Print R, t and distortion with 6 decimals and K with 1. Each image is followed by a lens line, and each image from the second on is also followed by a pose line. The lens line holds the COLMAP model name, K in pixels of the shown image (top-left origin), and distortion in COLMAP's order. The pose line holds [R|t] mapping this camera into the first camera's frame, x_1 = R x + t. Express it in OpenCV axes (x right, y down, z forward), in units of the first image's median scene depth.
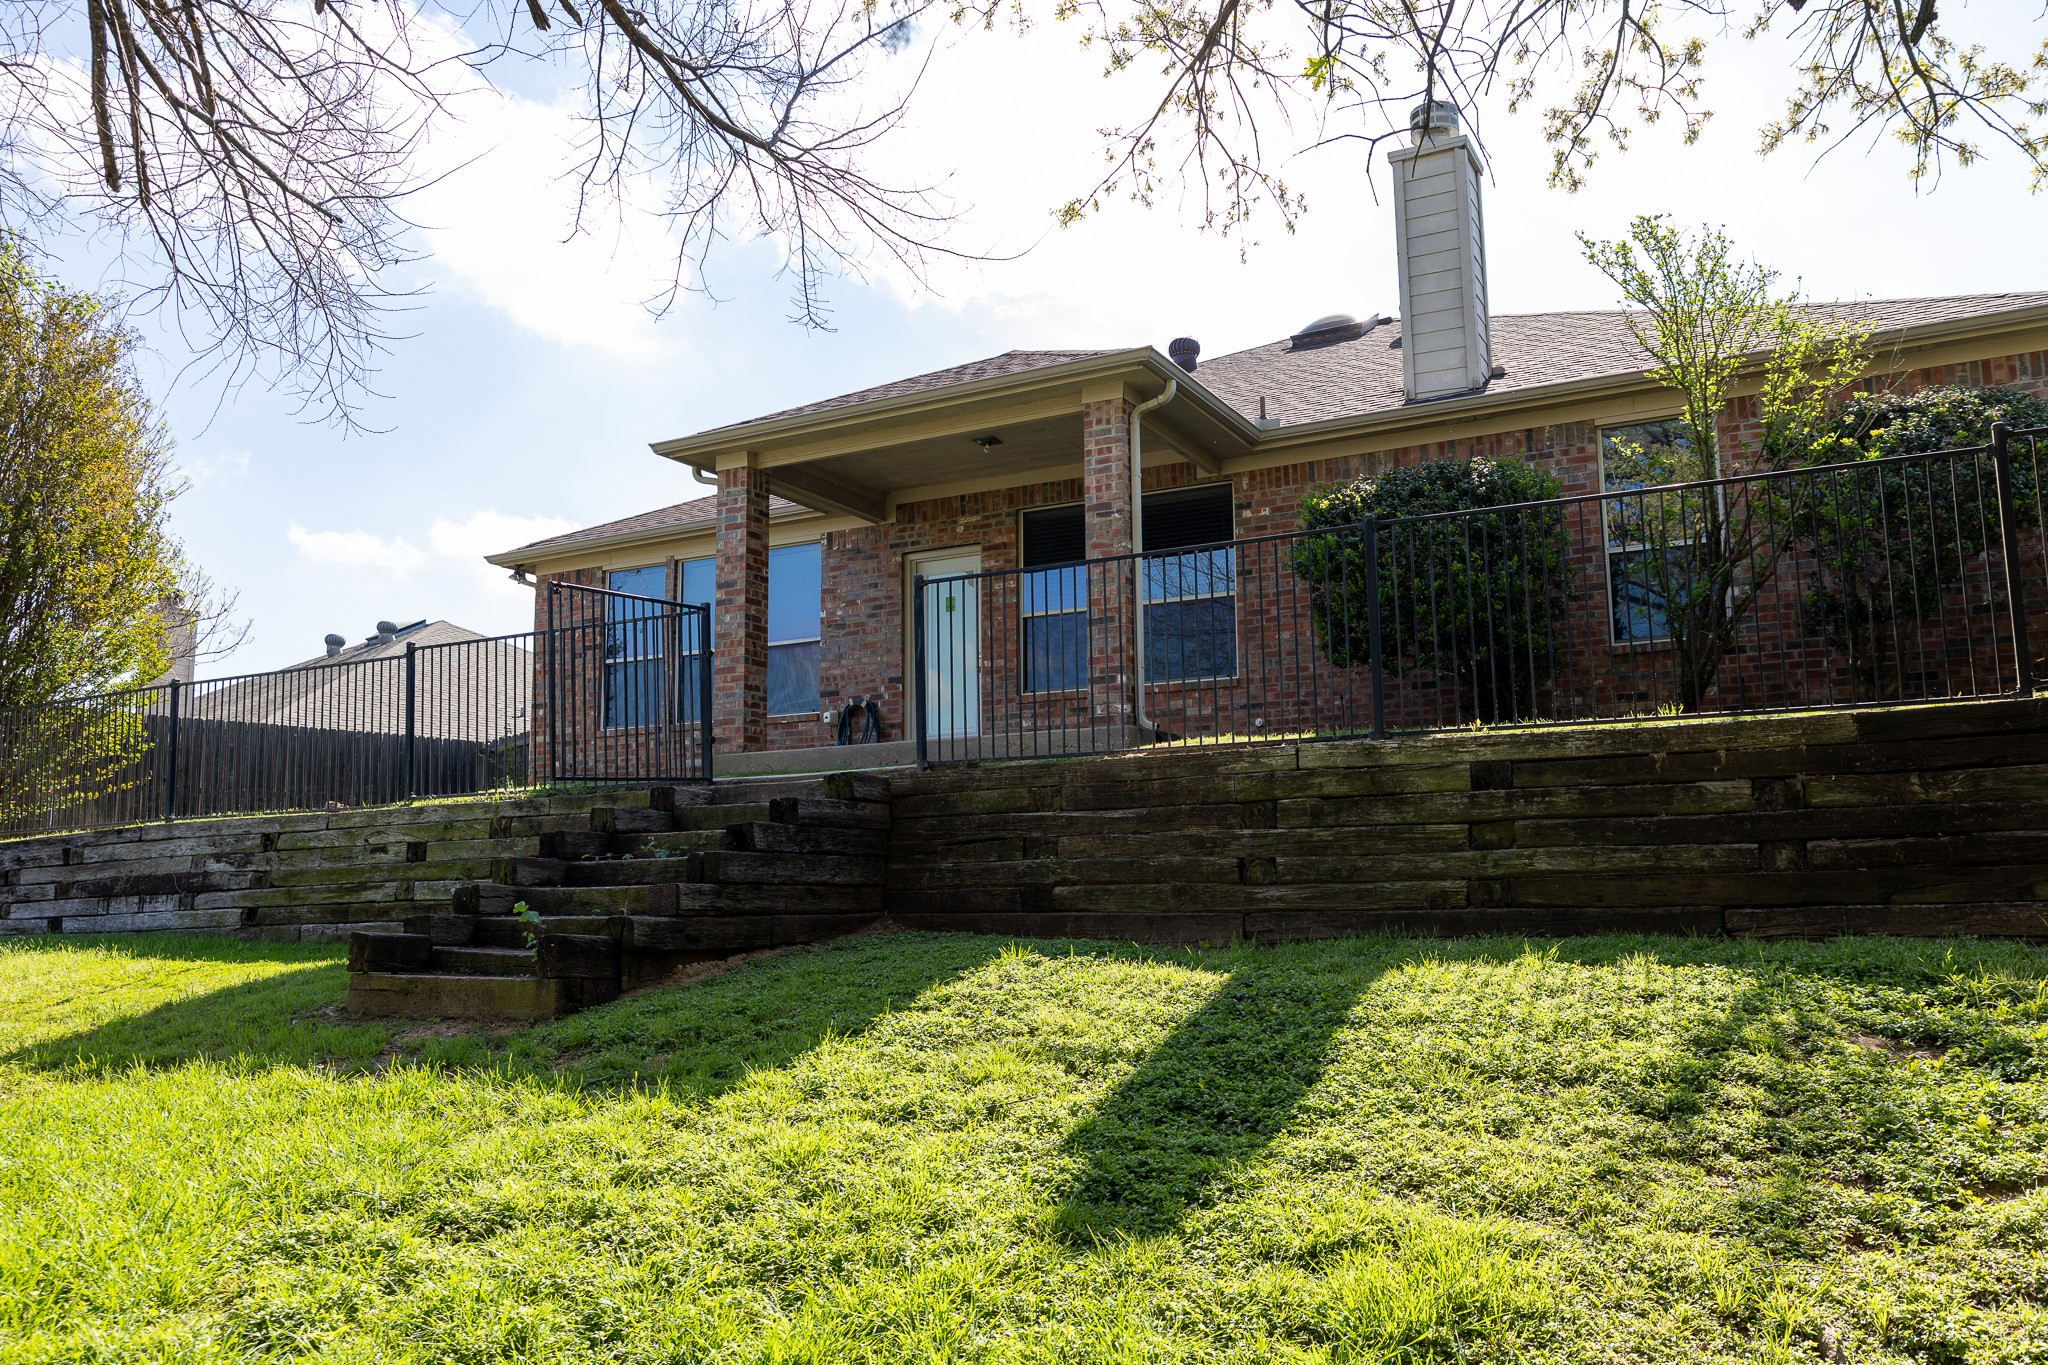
lens RADIAL K [[1646.2, 0, 1030.5], [0, 1646.2, 671.9], [0, 0, 1]] dist [-0.001414, 0.020289]
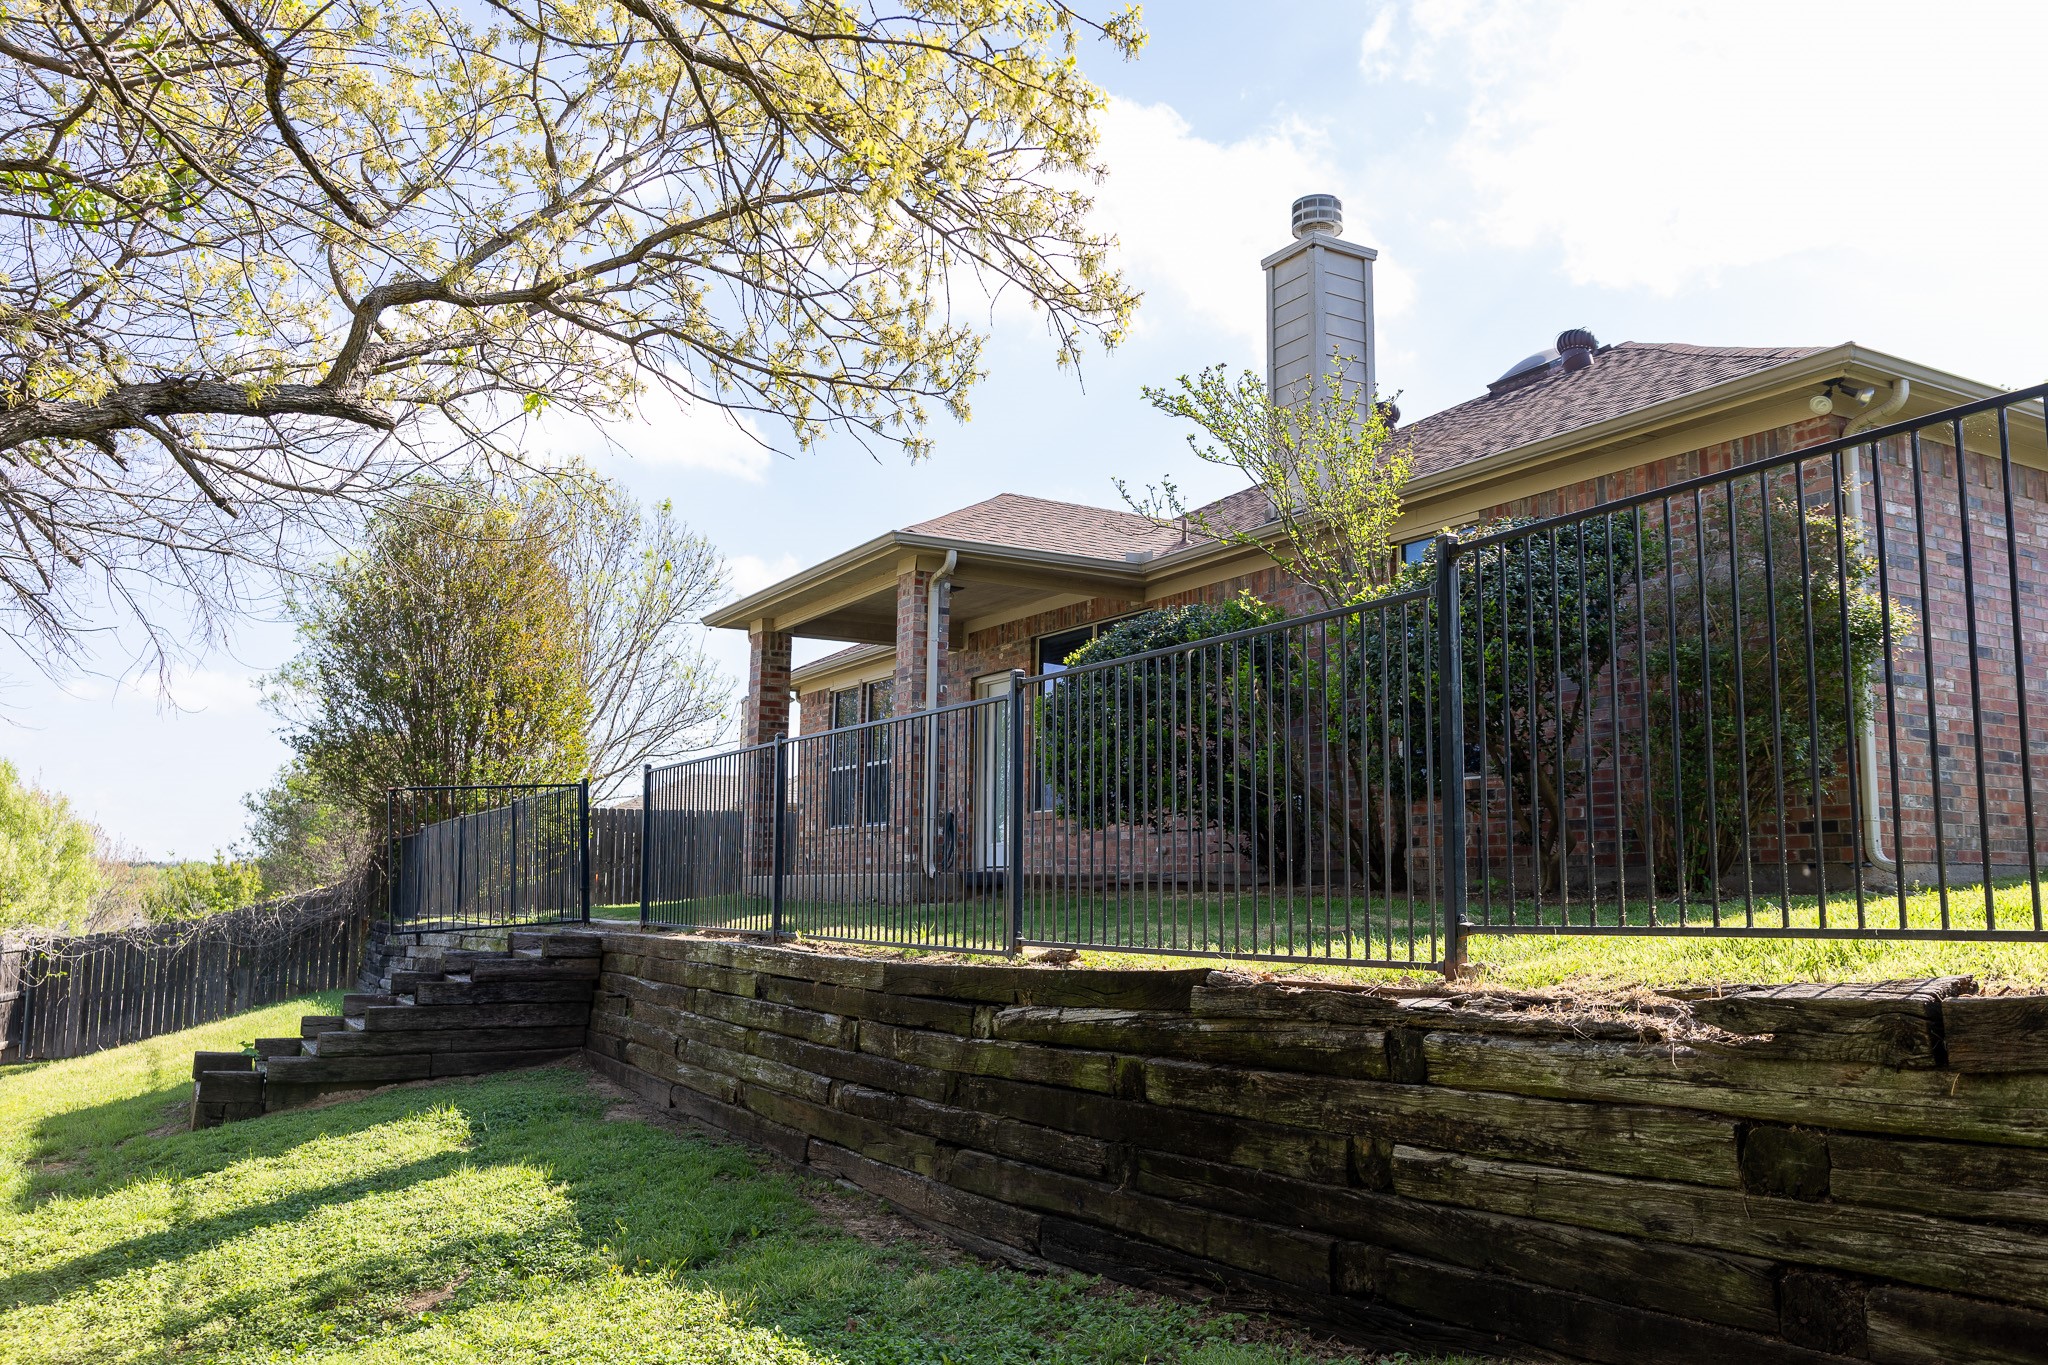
lens RADIAL K [[1646.2, 0, 1024.9], [0, 1646.2, 697.5], [0, 0, 1]] dist [-0.001414, 0.020289]
pose [[0.842303, -0.042270, -0.537344, 0.616875], [0.057387, 0.998287, 0.011426, -0.079537], [0.535940, -0.040461, 0.843286, 0.103049]]
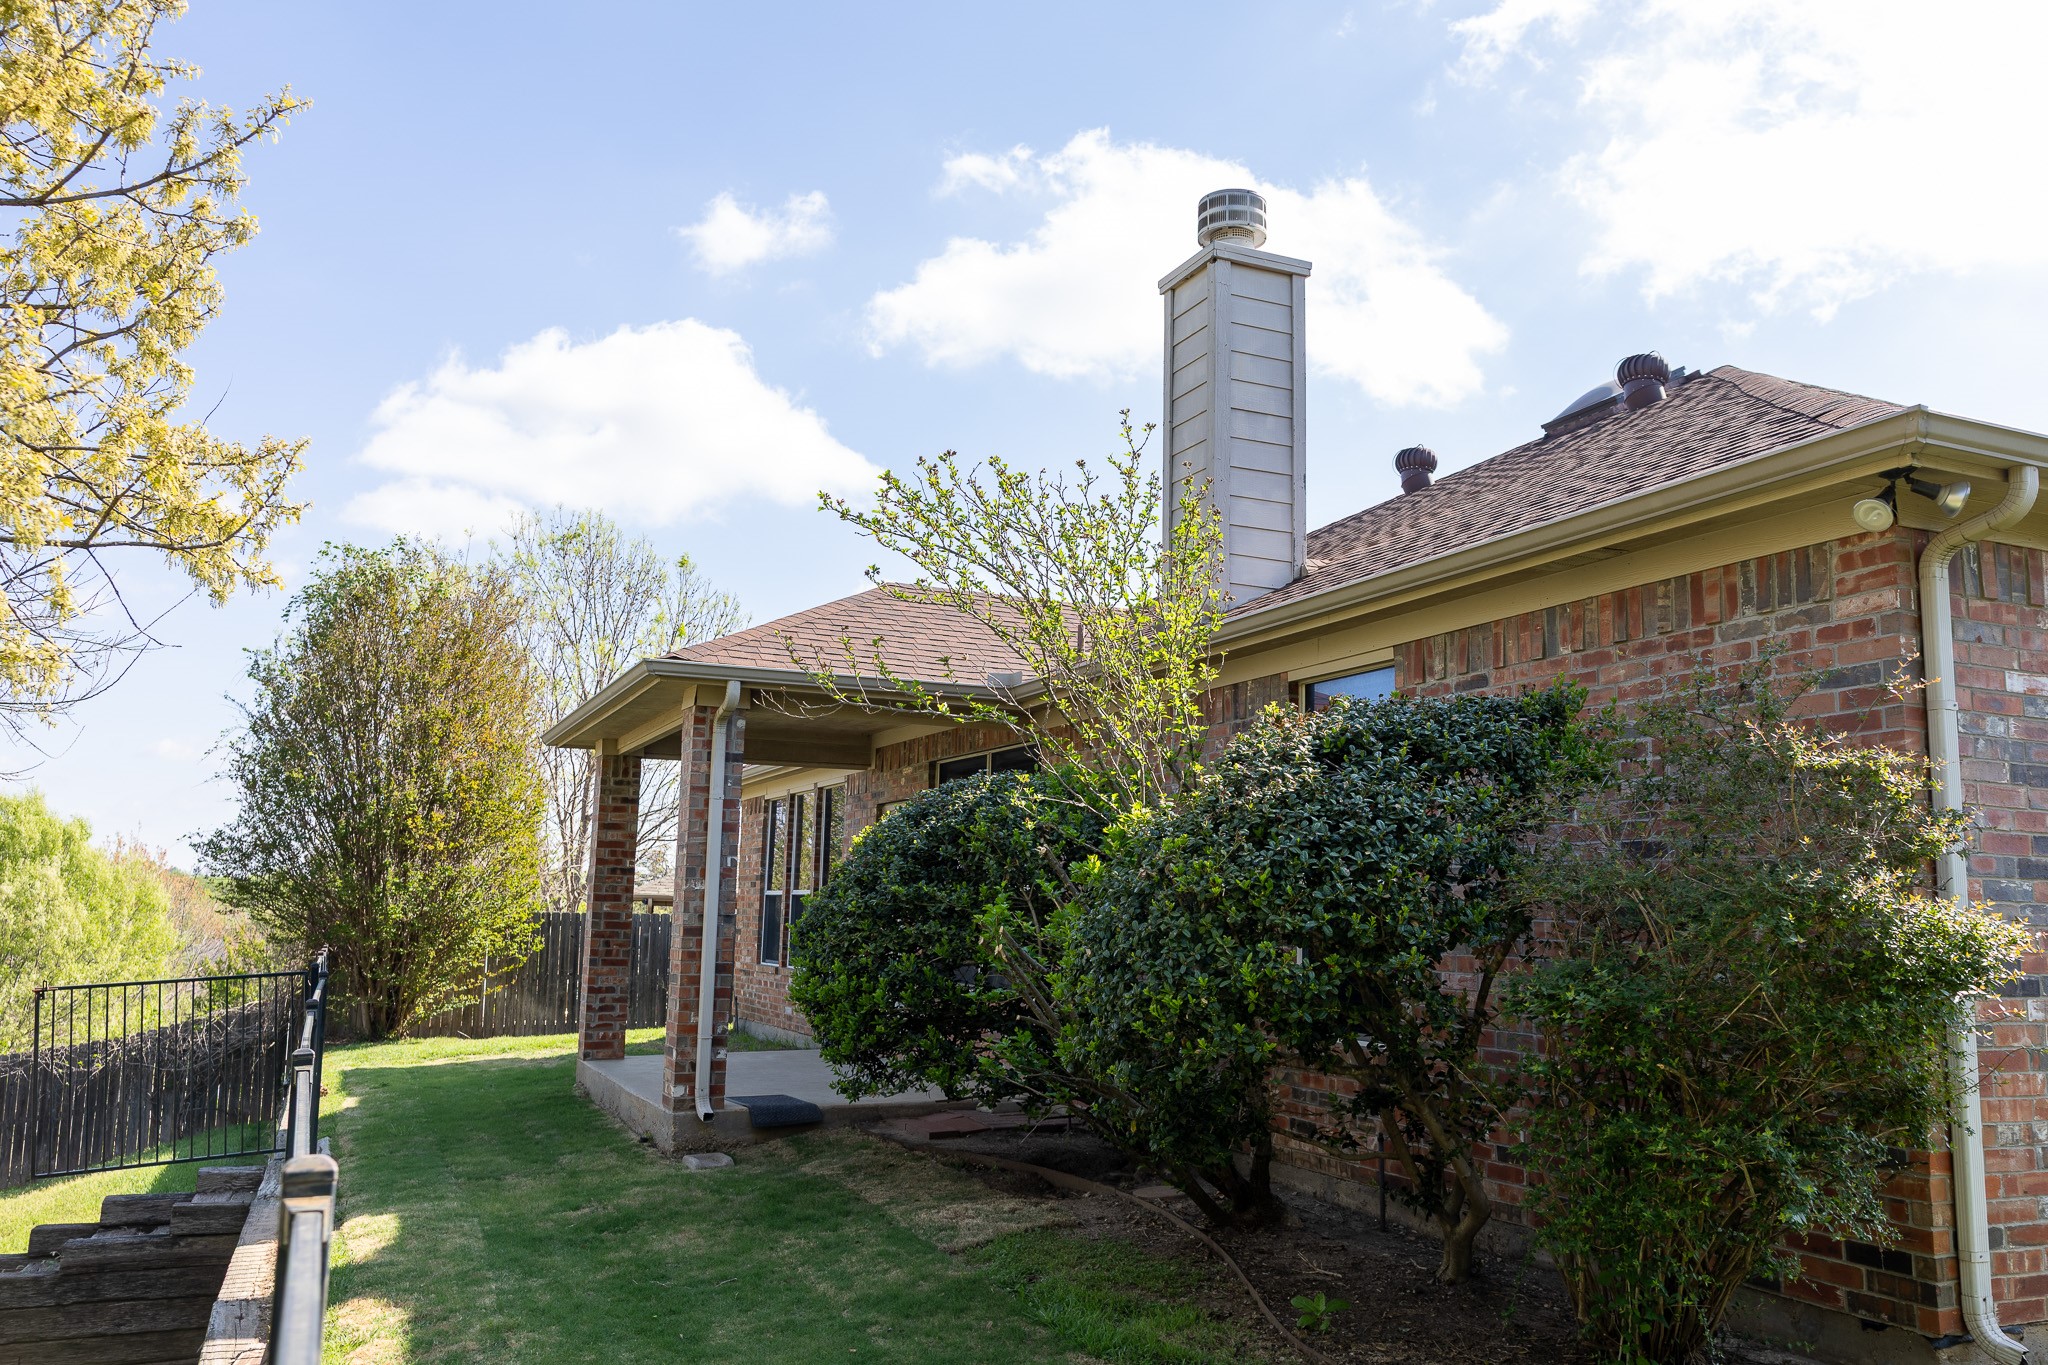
lens RADIAL K [[1646.2, 0, 1026.0], [0, 1646.2, 691.1], [0, 0, 1]] dist [-0.001414, 0.020289]
pose [[0.778075, -0.054475, -0.625805, 0.618043], [0.062005, 0.998028, -0.009784, -0.136270], [0.625103, -0.031191, 0.779919, 0.407844]]
